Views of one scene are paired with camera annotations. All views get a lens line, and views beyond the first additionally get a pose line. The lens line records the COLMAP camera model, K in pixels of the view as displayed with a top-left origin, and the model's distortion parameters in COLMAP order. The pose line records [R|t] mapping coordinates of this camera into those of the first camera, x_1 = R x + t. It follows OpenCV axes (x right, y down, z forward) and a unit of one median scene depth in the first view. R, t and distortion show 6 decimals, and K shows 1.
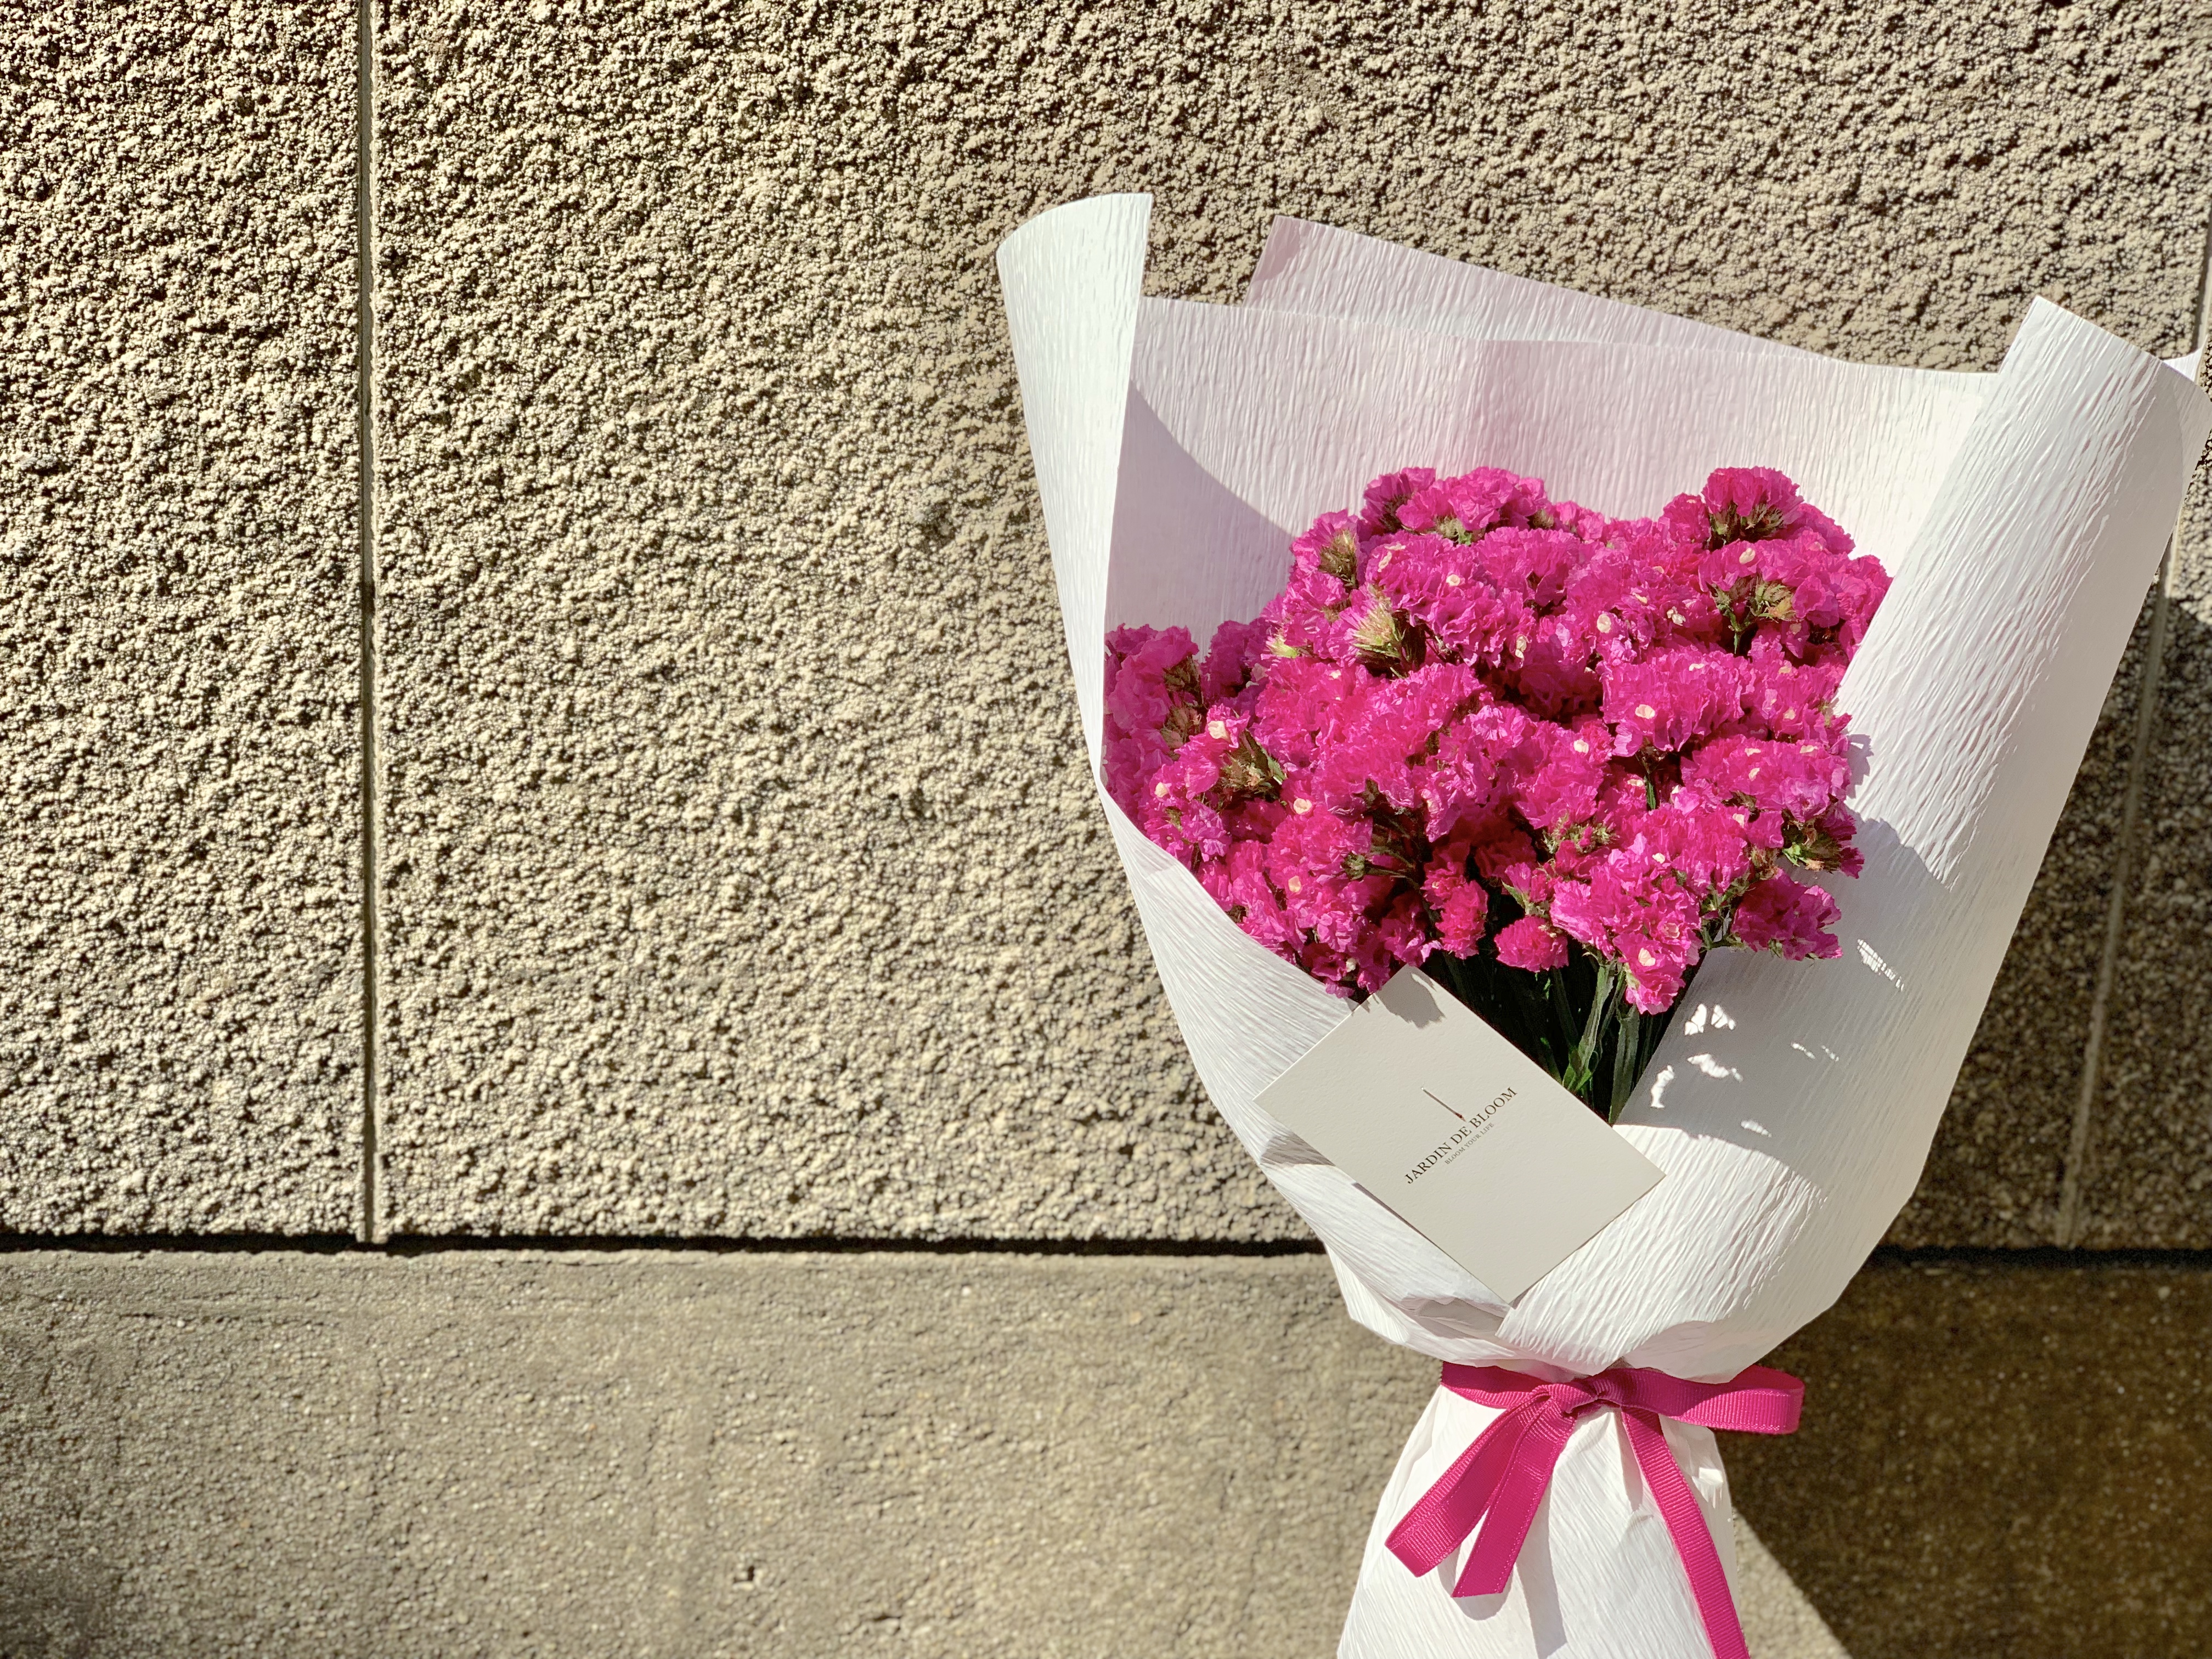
lens RADIAL K [[3386.1, 0, 1102.9], [0, 3386.1, 829.2], [0, 0, 1]] dist [0.002398, 0.000000]
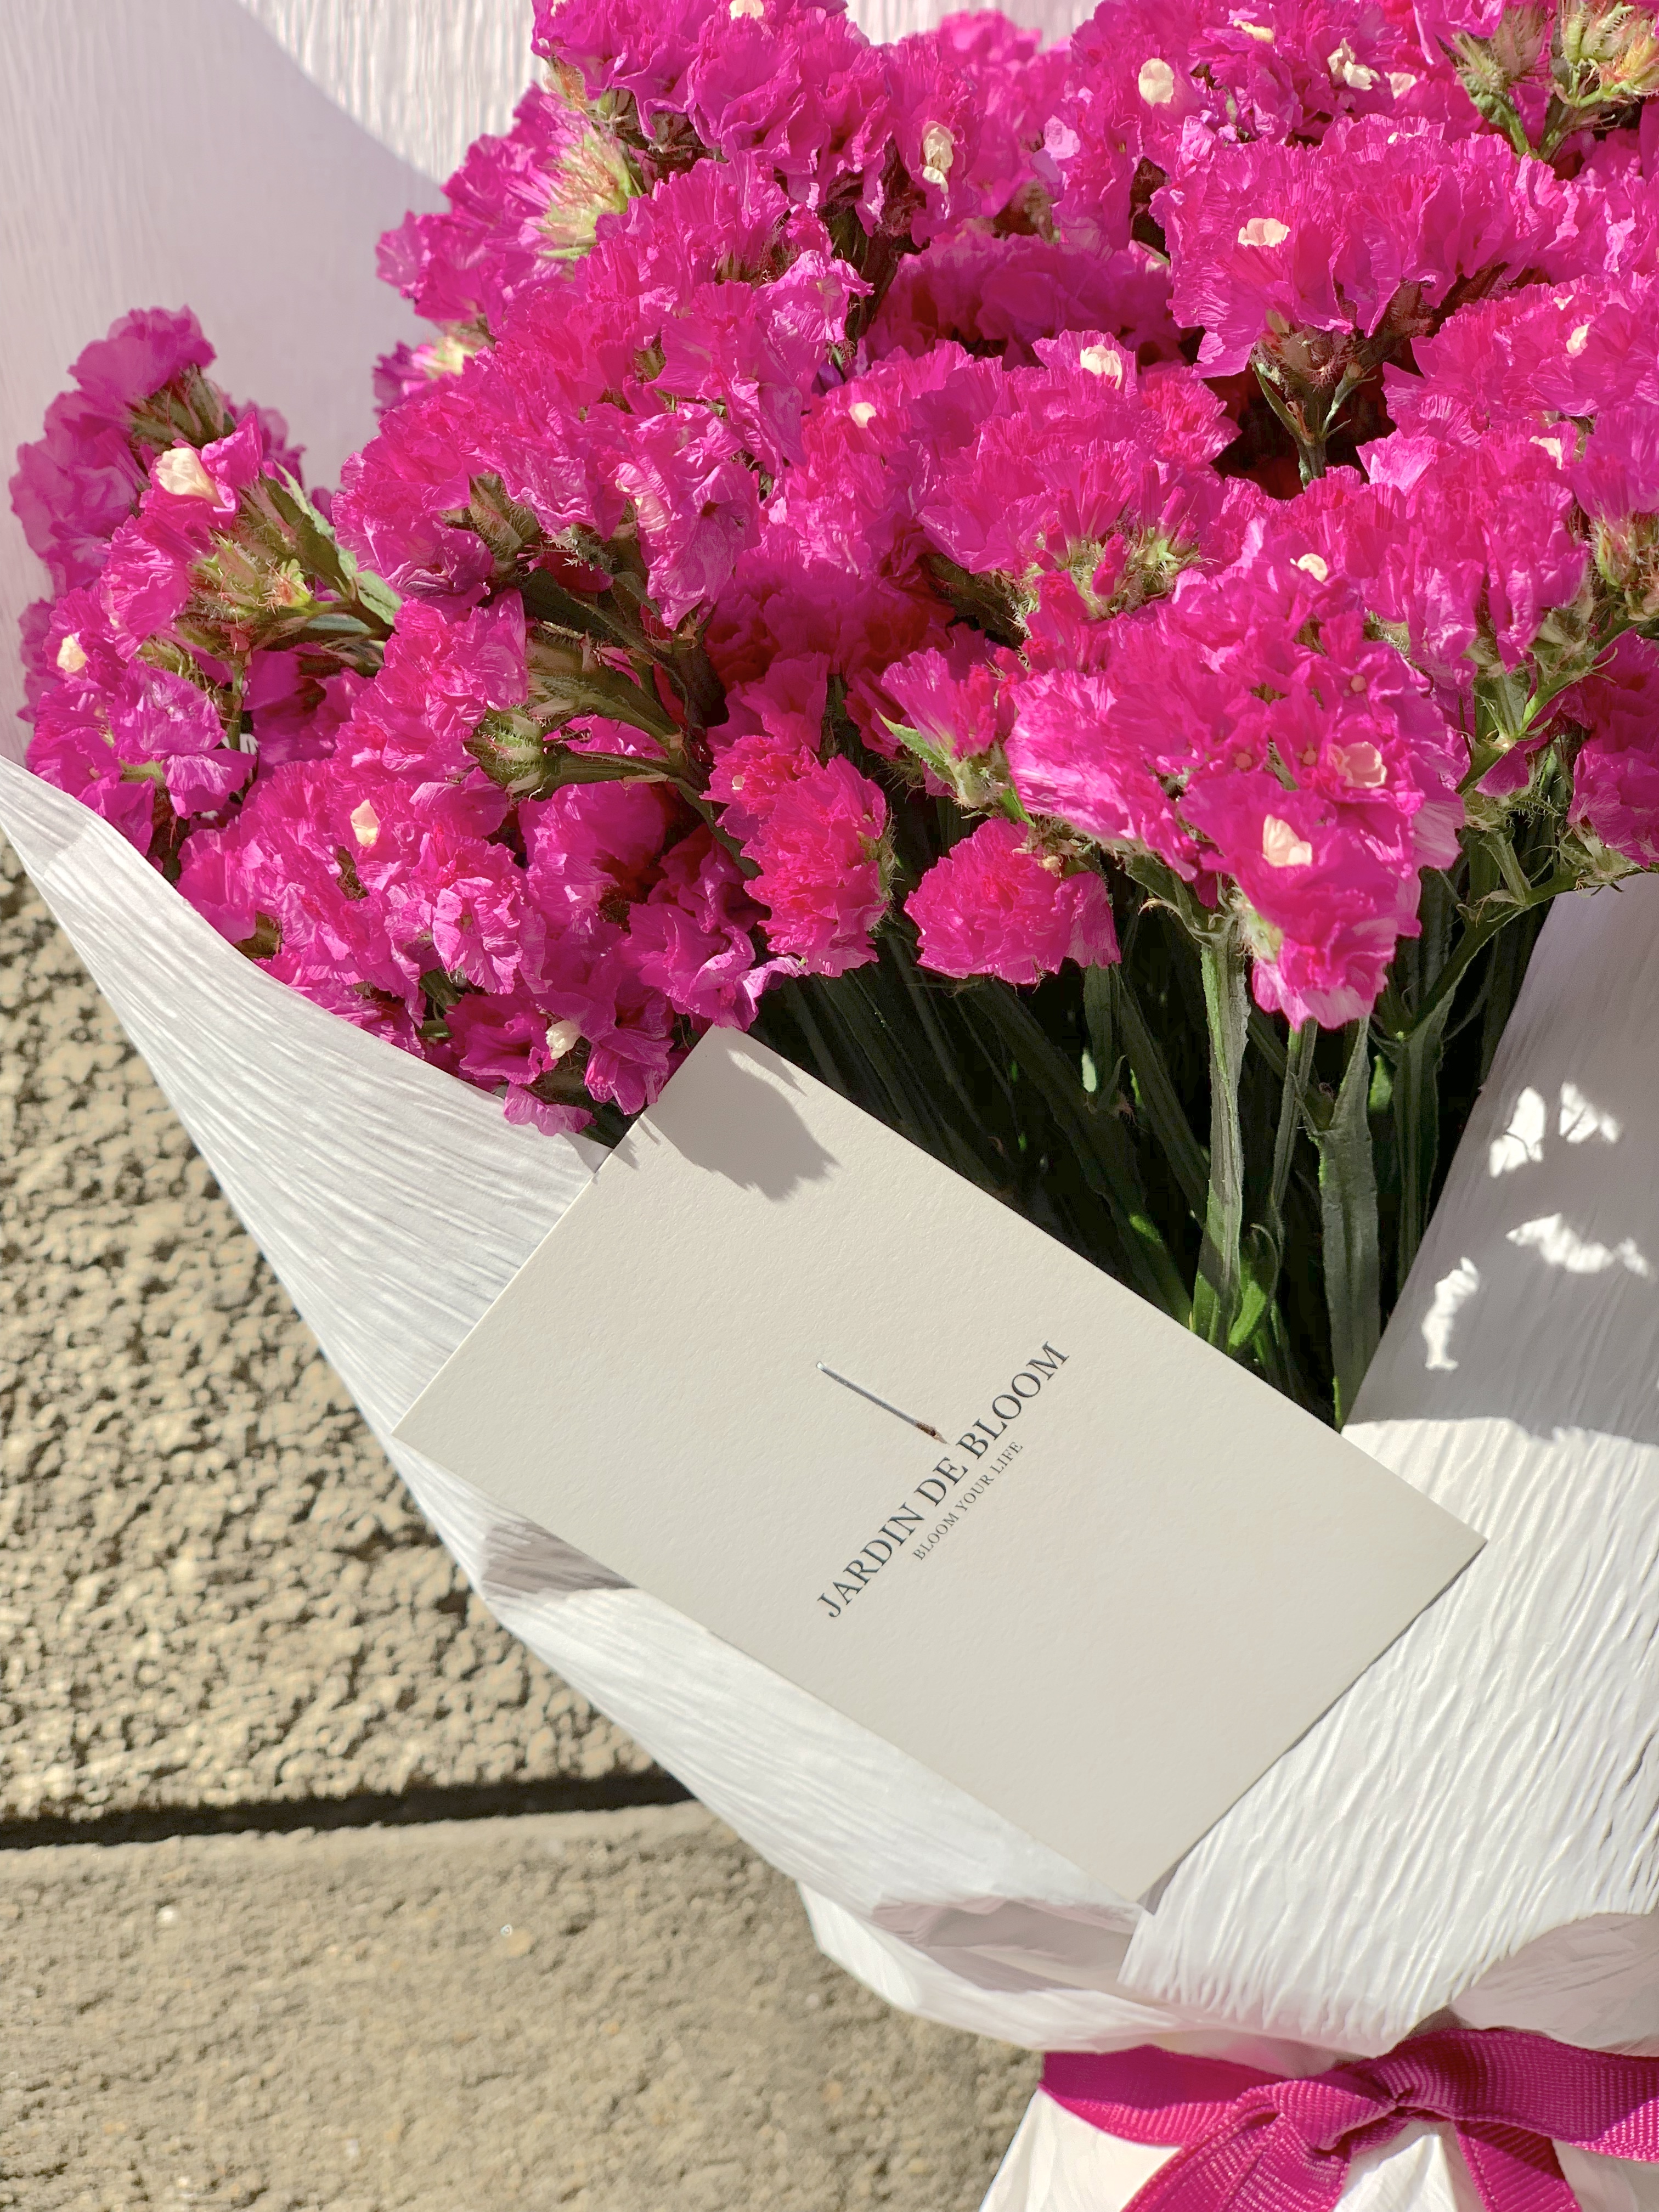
lens RADIAL K [[3386.1, 0, 888.8], [0, 3386.1, 1076.3], [0, 0, 1]] dist [0.002398, 0.000000]
pose [[0.994782, -0.088014, -0.051602, 0.119800], [0.084108, 0.993740, -0.073532, 0.069759], [0.057751, 0.068808, 0.995957, 0.589330]]
